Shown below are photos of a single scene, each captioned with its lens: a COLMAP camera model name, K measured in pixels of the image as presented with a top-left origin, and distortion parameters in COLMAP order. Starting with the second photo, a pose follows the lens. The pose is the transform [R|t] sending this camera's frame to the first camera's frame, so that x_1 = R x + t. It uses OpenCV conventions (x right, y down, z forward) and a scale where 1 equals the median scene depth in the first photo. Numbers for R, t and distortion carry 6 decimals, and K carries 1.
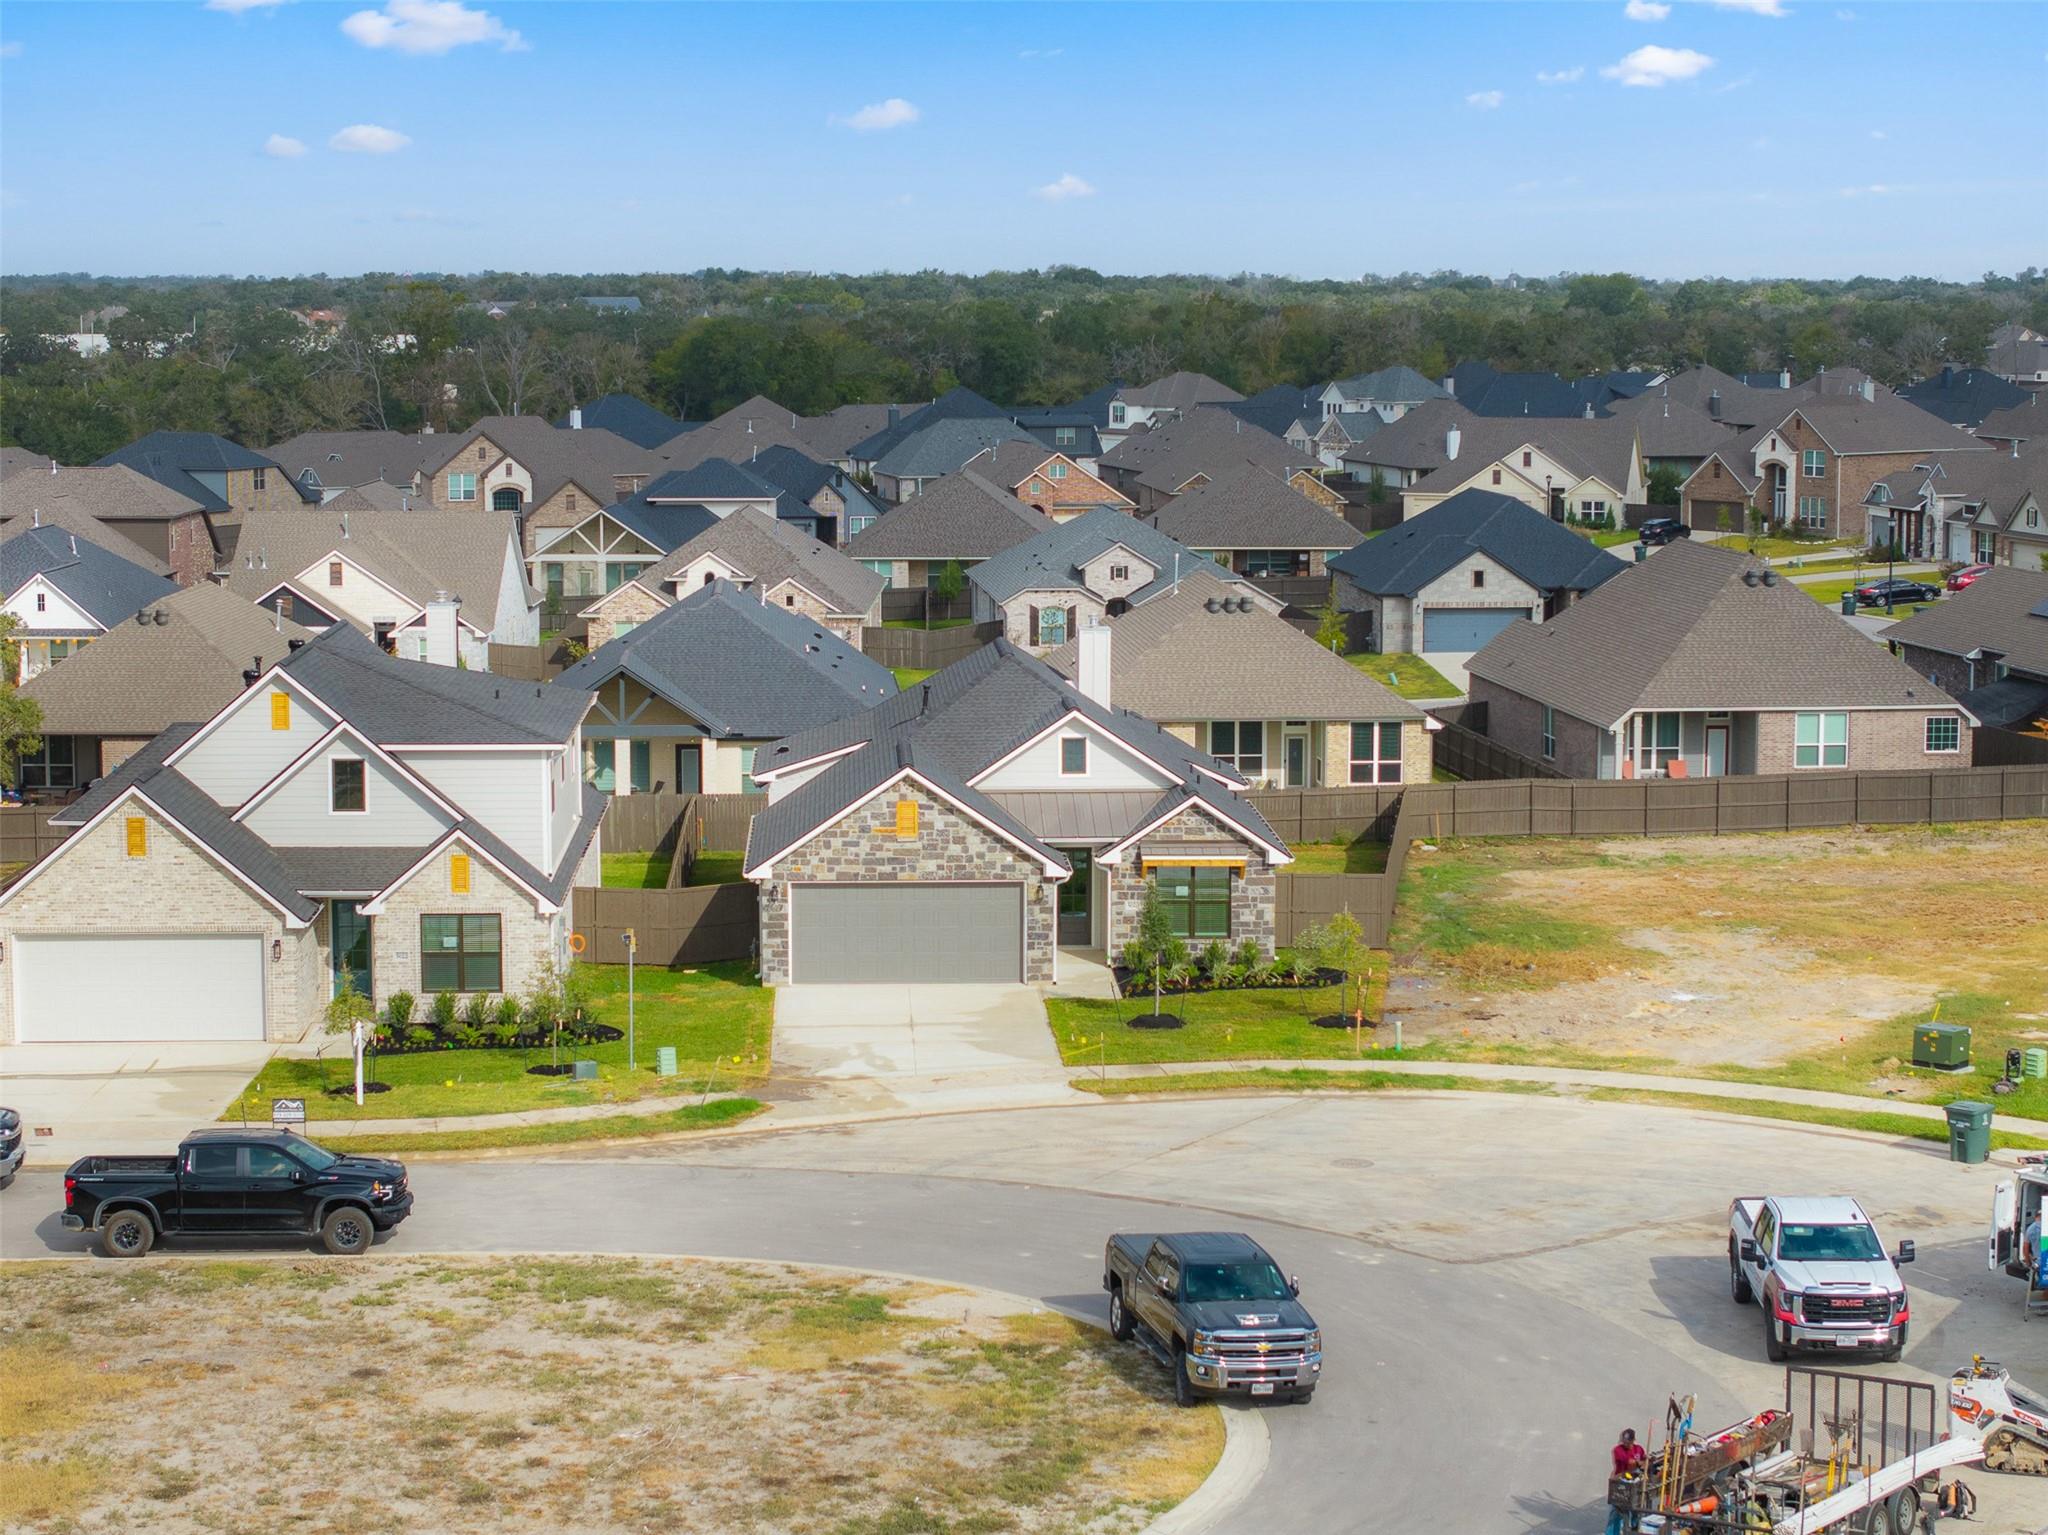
lens RADIAL K [[4099.0, 0, 1024.0], [0, 4099.0, 767.5], [0, 0, 1]] dist [-0.173526, 1.231172]
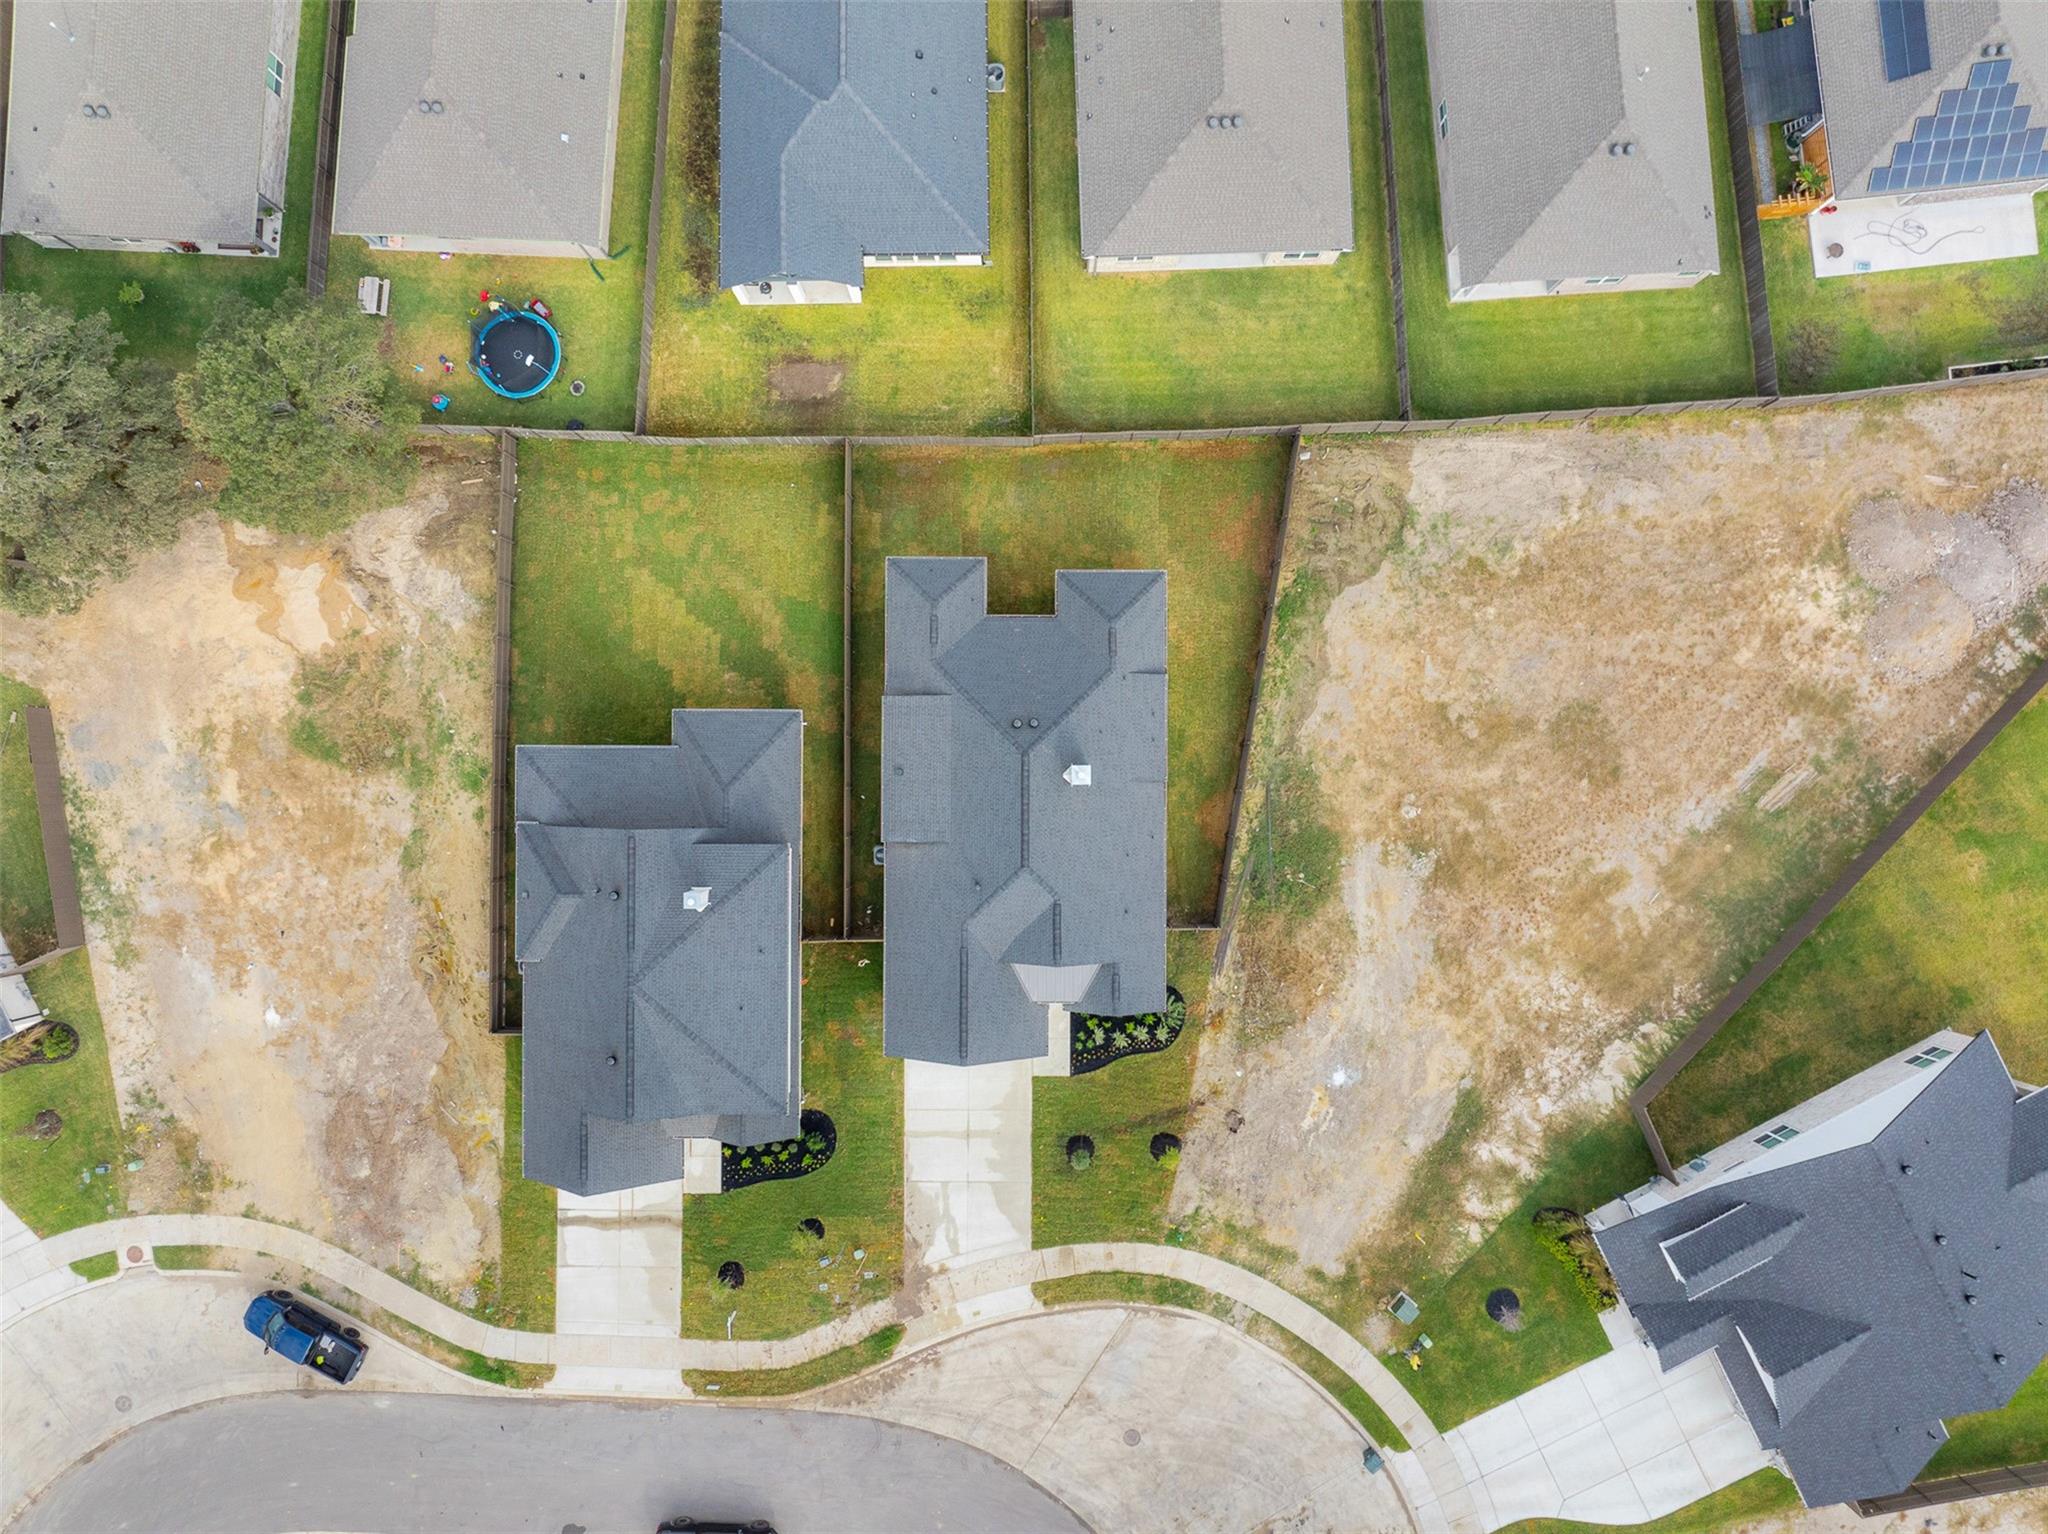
lens RADIAL K [[1444.2, 0, 1034.2], [0, 1444.2, 743.1], [0, 0, 1]] dist [-0.021728, -0.040637]
pose [[0.998739, 0.050073, 0.003712, -0.005460], [-0.010285, 0.131673, 0.991240, -0.690155], [0.049145, -0.990028, 0.132022, 1.056091]]
